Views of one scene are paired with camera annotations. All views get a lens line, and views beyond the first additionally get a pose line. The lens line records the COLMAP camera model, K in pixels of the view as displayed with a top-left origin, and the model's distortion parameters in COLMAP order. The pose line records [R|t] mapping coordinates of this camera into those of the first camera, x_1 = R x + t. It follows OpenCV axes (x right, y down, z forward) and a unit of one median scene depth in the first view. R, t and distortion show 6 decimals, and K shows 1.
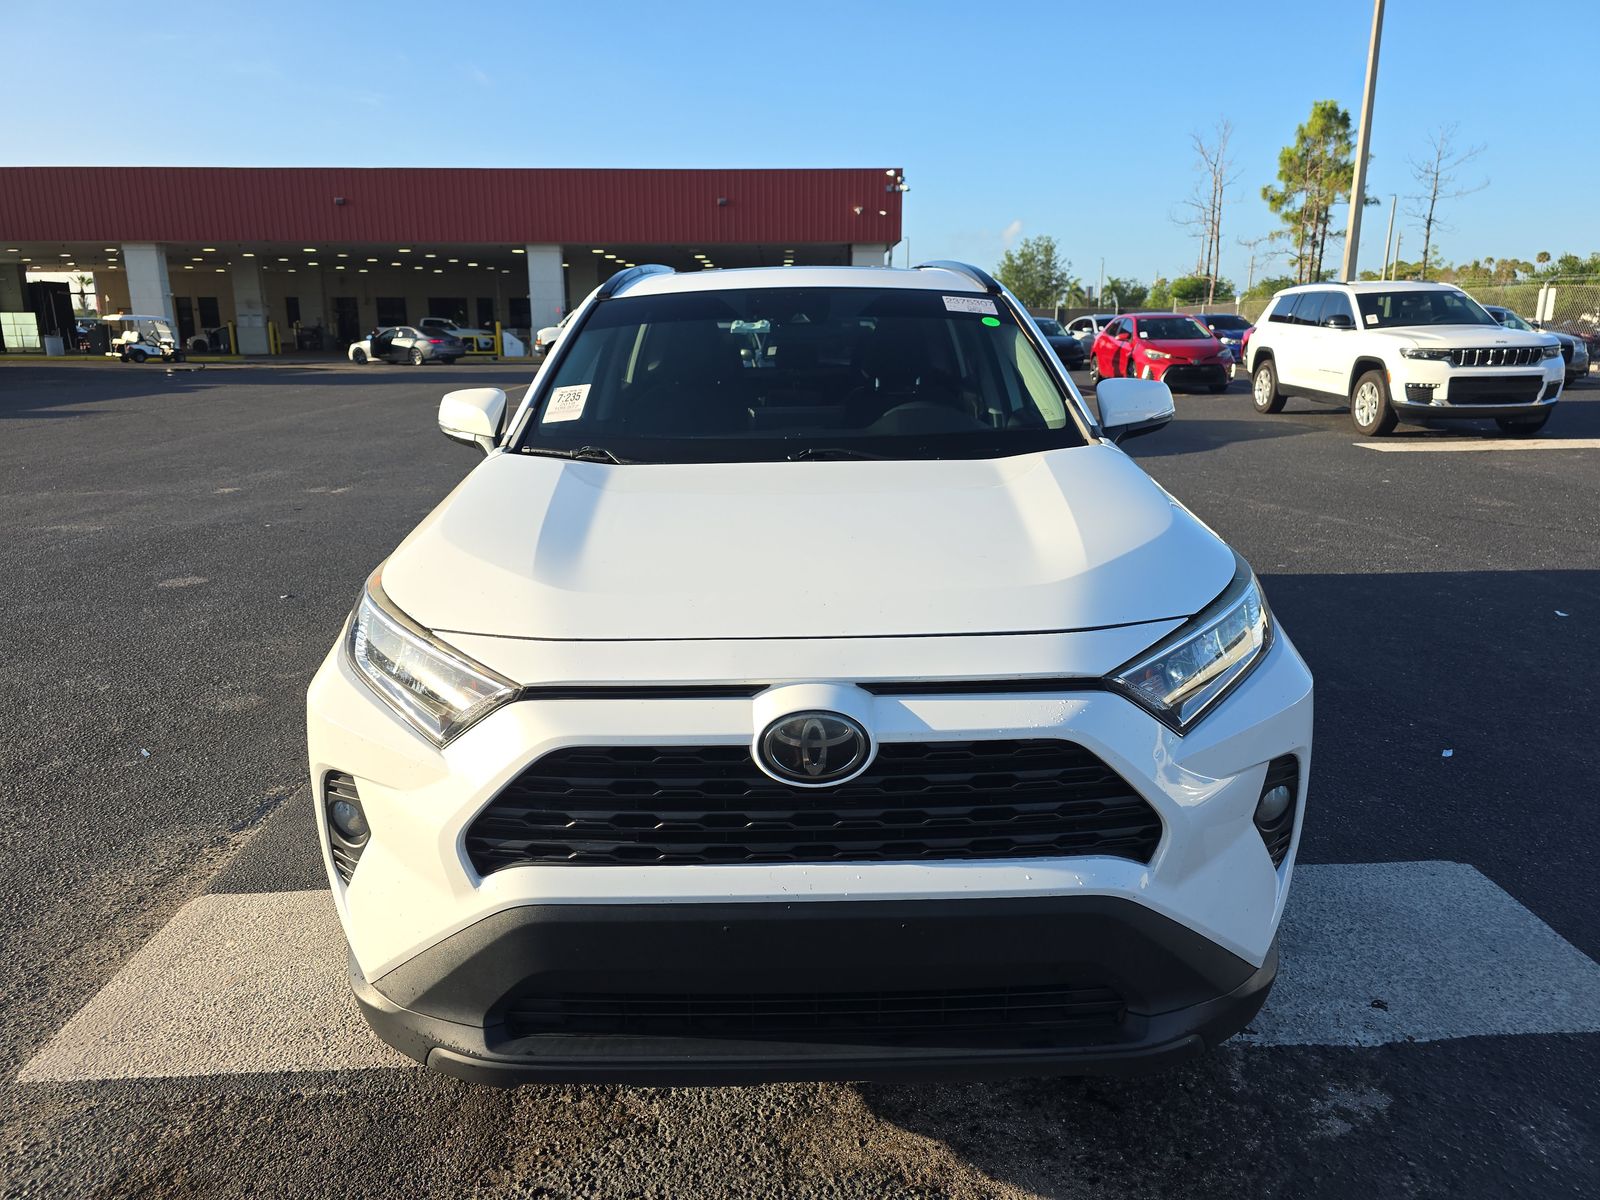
lens RADIAL K [[1084.1, 0, 800.0], [0, 1084.1, 600.0], [0, 0, 1]] dist [0.040278, -0.037220]
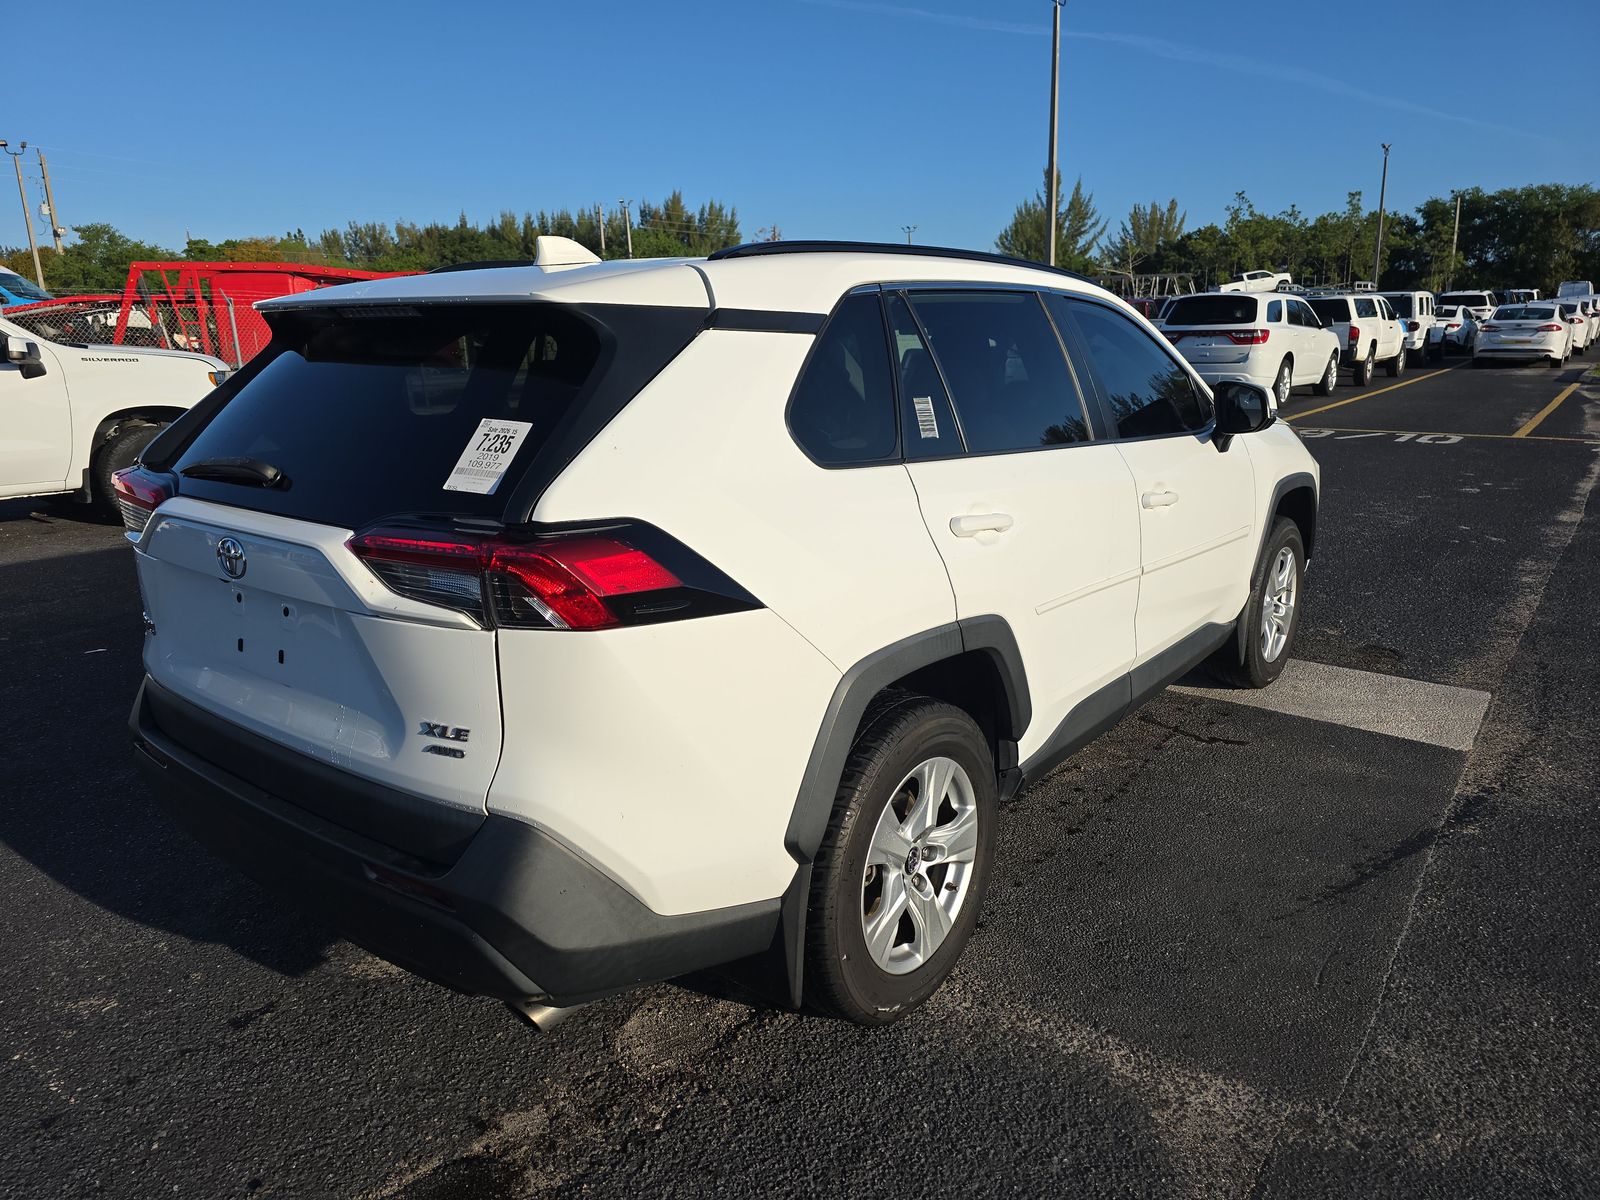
lens RADIAL K [[1084.1, 0, 800.0], [0, 1084.1, 600.0], [0, 0, 1]] dist [0.040278, -0.037220]
pose [[-0.780939, -0.124978, 0.611976, -0.051593], [0.185381, 0.889252, 0.418167, -0.042689], [-0.596463, 0.440012, -0.671284, 0.165943]]
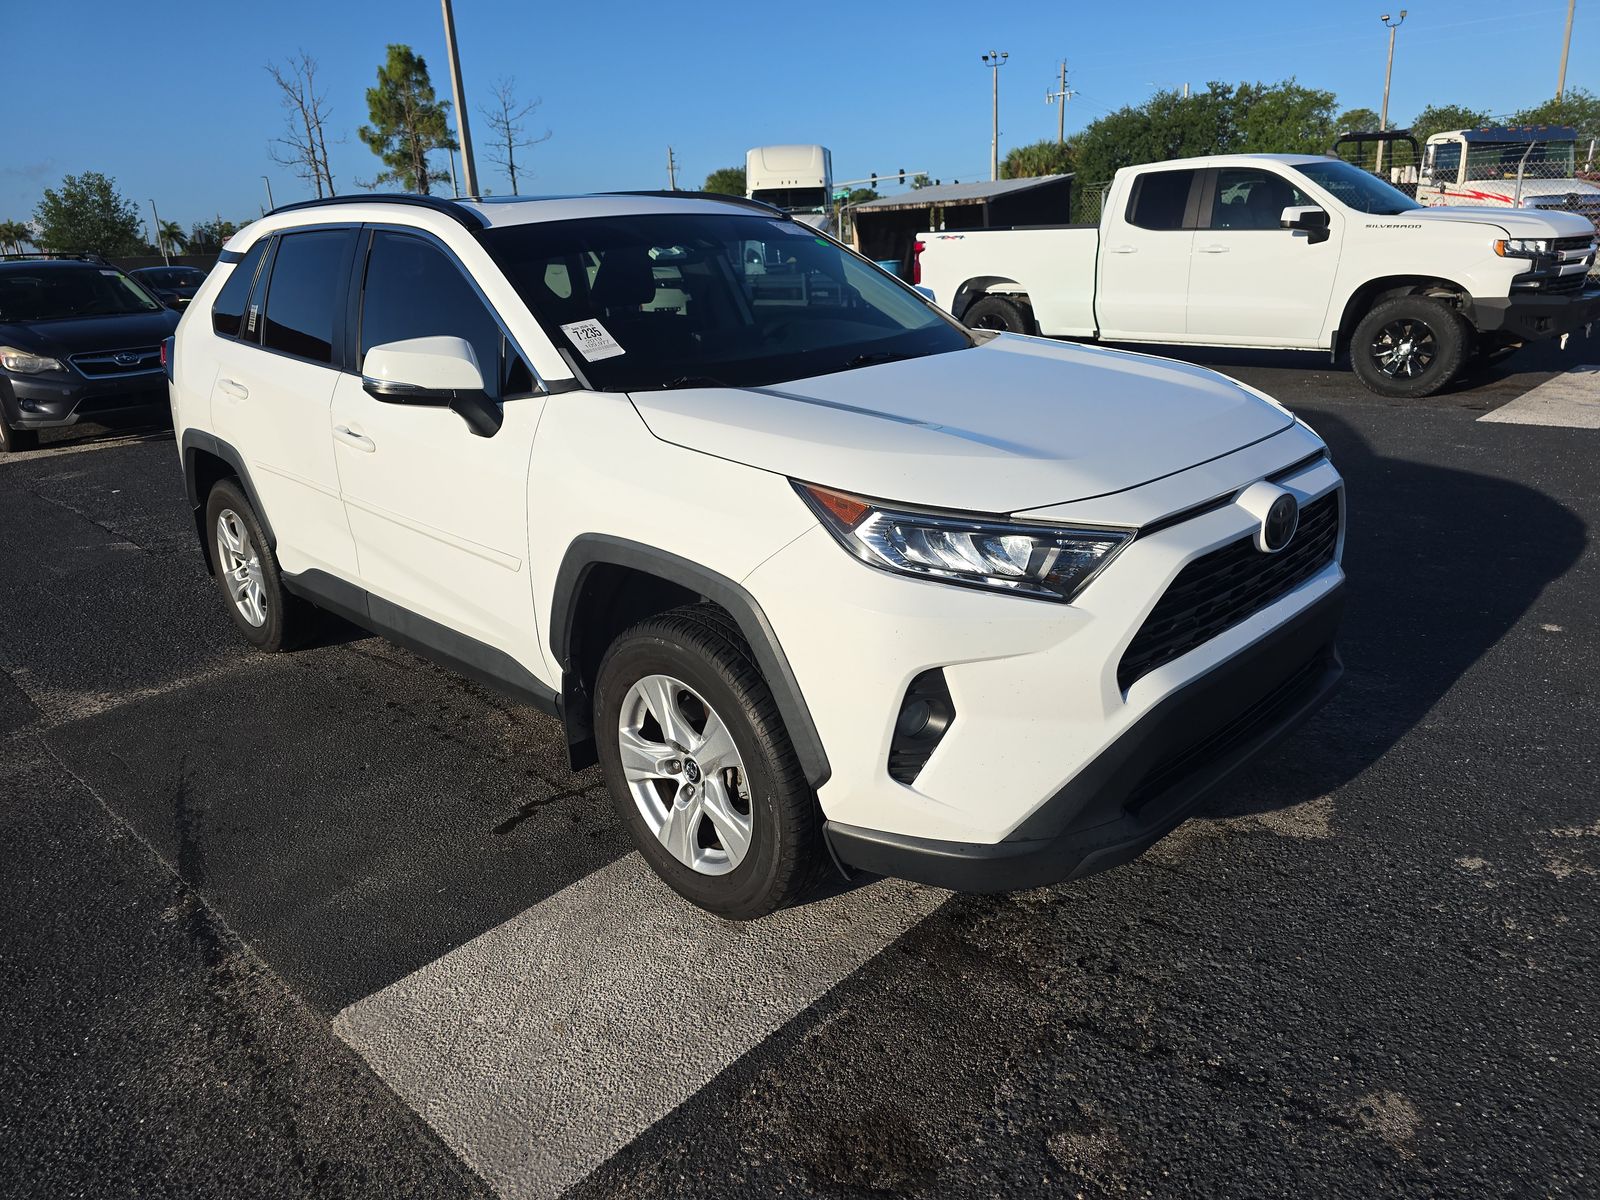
lens RADIAL K [[1084.1, 0, 800.0], [0, 1084.1, 600.0], [0, 0, 1]] dist [0.040278, -0.037220]
pose [[0.710763, -0.241778, 0.660575, -0.054980], [0.211075, 0.969106, 0.127592, -0.003245], [-0.671016, 0.048743, 0.739839, 0.013929]]
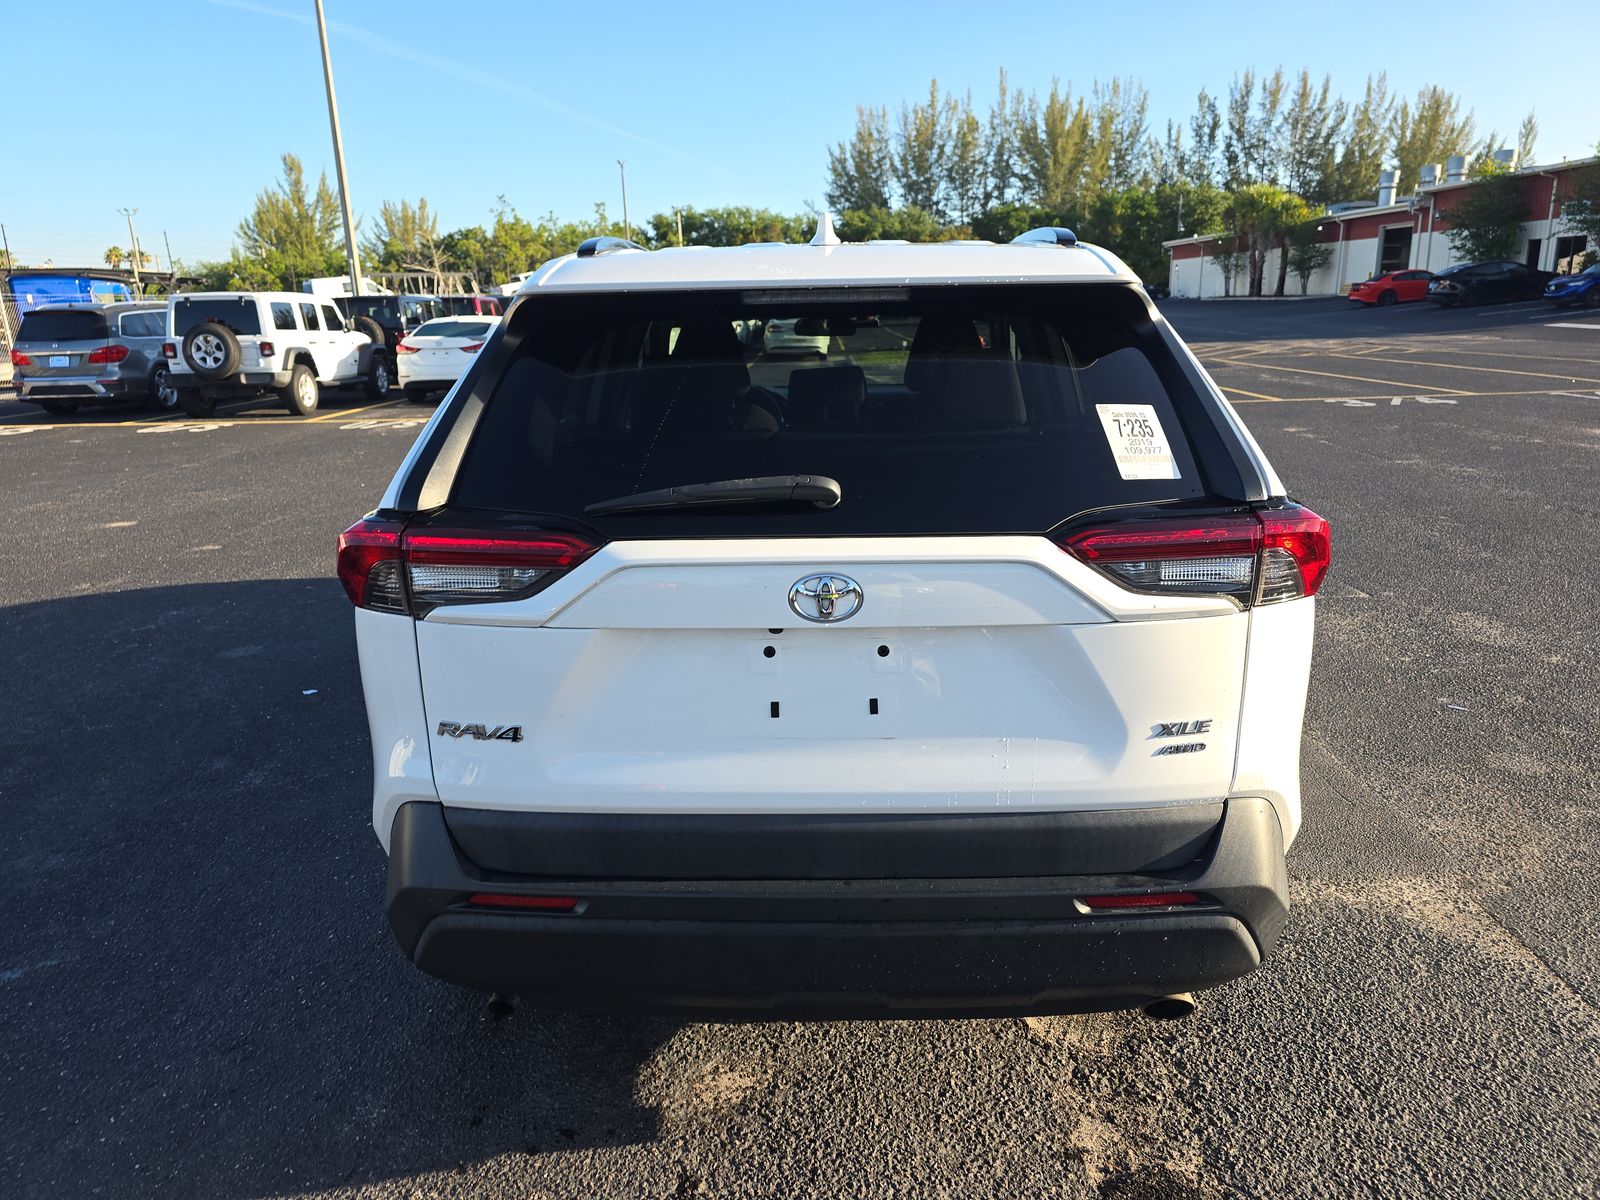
lens RADIAL K [[1084.1, 0, 800.0], [0, 1084.1, 600.0], [0, 0, 1]] dist [0.040278, -0.037220]
pose [[-0.998796, 0.025767, 0.041749, -0.001269], [0.042999, 0.869498, 0.492061, -0.047954], [-0.023622, 0.493263, -0.869559, 0.181907]]
